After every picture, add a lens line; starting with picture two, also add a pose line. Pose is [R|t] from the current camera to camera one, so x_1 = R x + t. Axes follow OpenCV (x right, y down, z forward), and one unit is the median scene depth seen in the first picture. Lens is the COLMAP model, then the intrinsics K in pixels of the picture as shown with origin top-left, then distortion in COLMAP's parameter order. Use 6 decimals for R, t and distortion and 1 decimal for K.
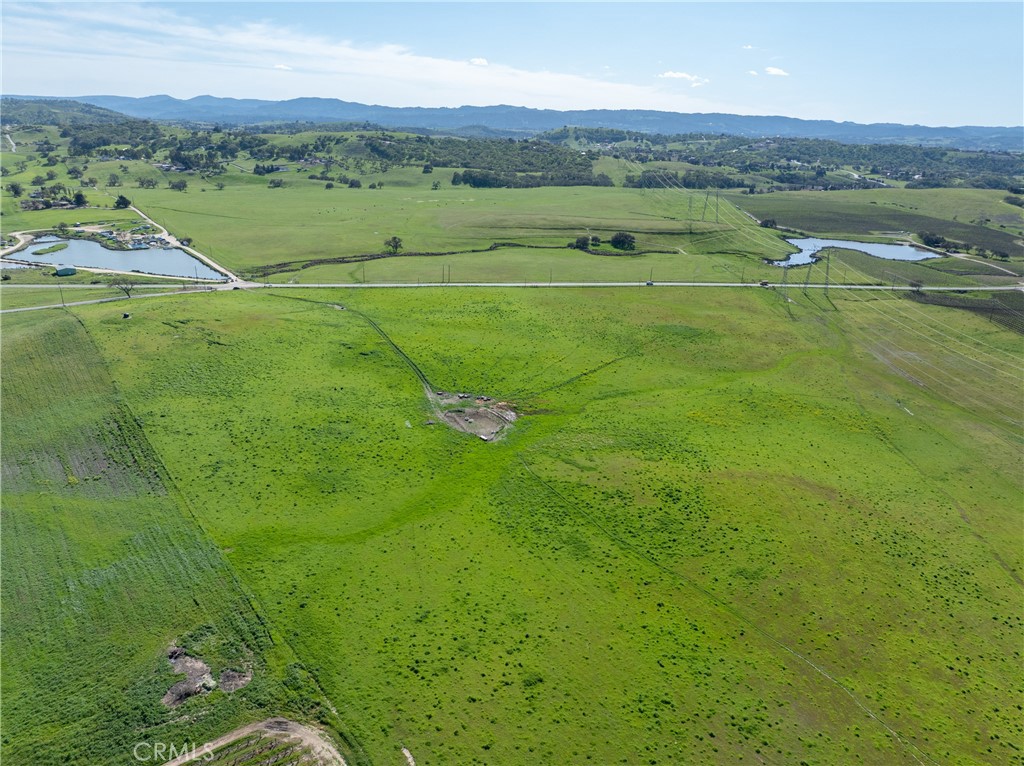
lens RADIAL K [[719.0, 0, 514.7], [0, 719.0, 378.7], [0, 0, 1]] dist [-0.043061, 0.010193]
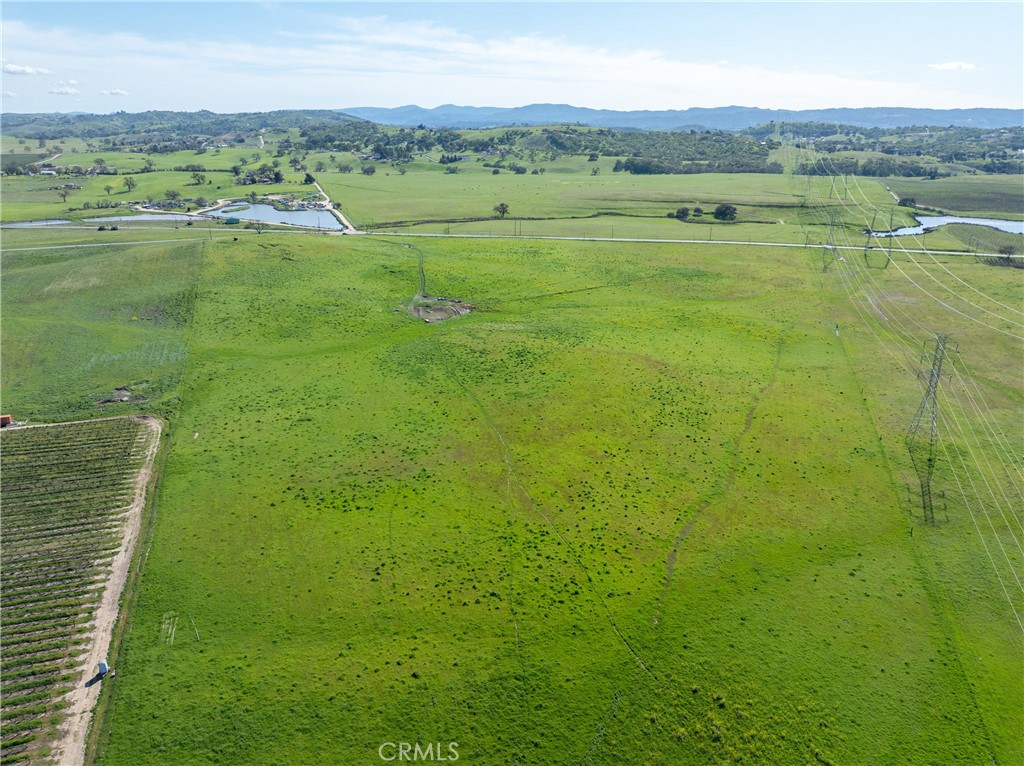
lens RADIAL K [[719.0, 0, 518.4], [0, 719.0, 378.5], [0, 0, 1]] dist [-0.043061, 0.010193]
pose [[0.954360, 0.073634, -0.289438, 0.154626], [-0.075606, 0.997128, 0.004377, 0.053301], [0.288929, 0.017706, 0.957187, -0.050940]]
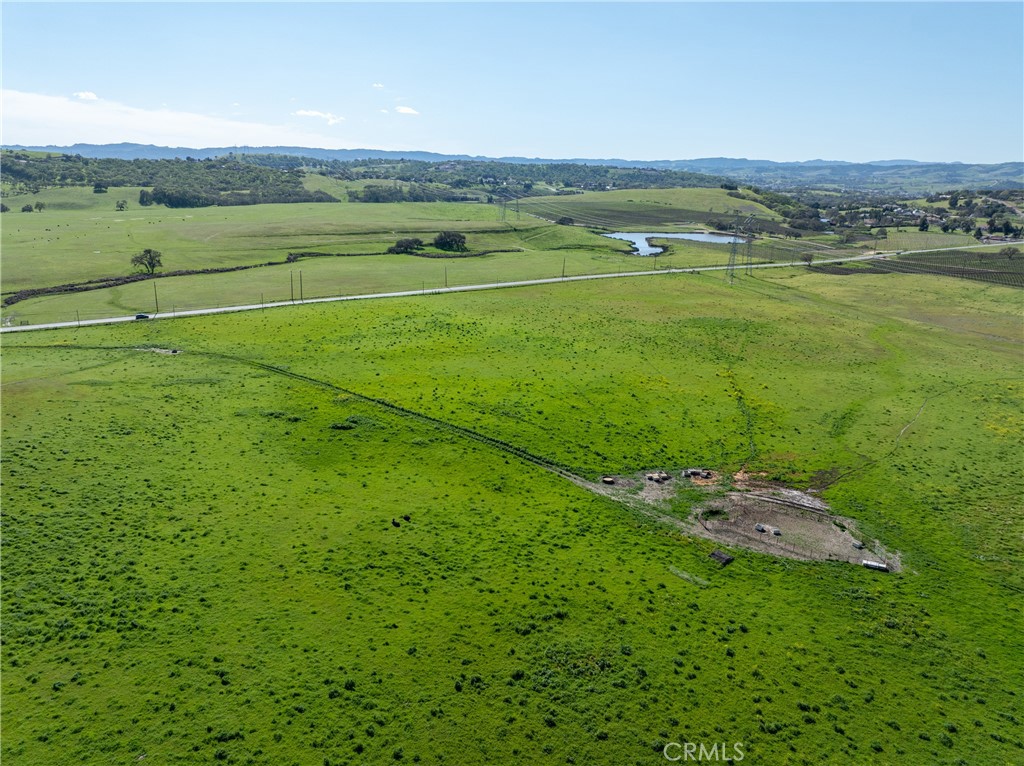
lens RADIAL K [[719.0, 0, 509.0], [0, 719.0, 403.5], [0, 0, 1]] dist [-0.043061, 0.010193]
pose [[0.894495, -0.148731, 0.421614, -0.126836], [0.156445, 0.987549, 0.016460, -0.016564], [-0.418813, 0.051236, 0.906626, 0.225926]]
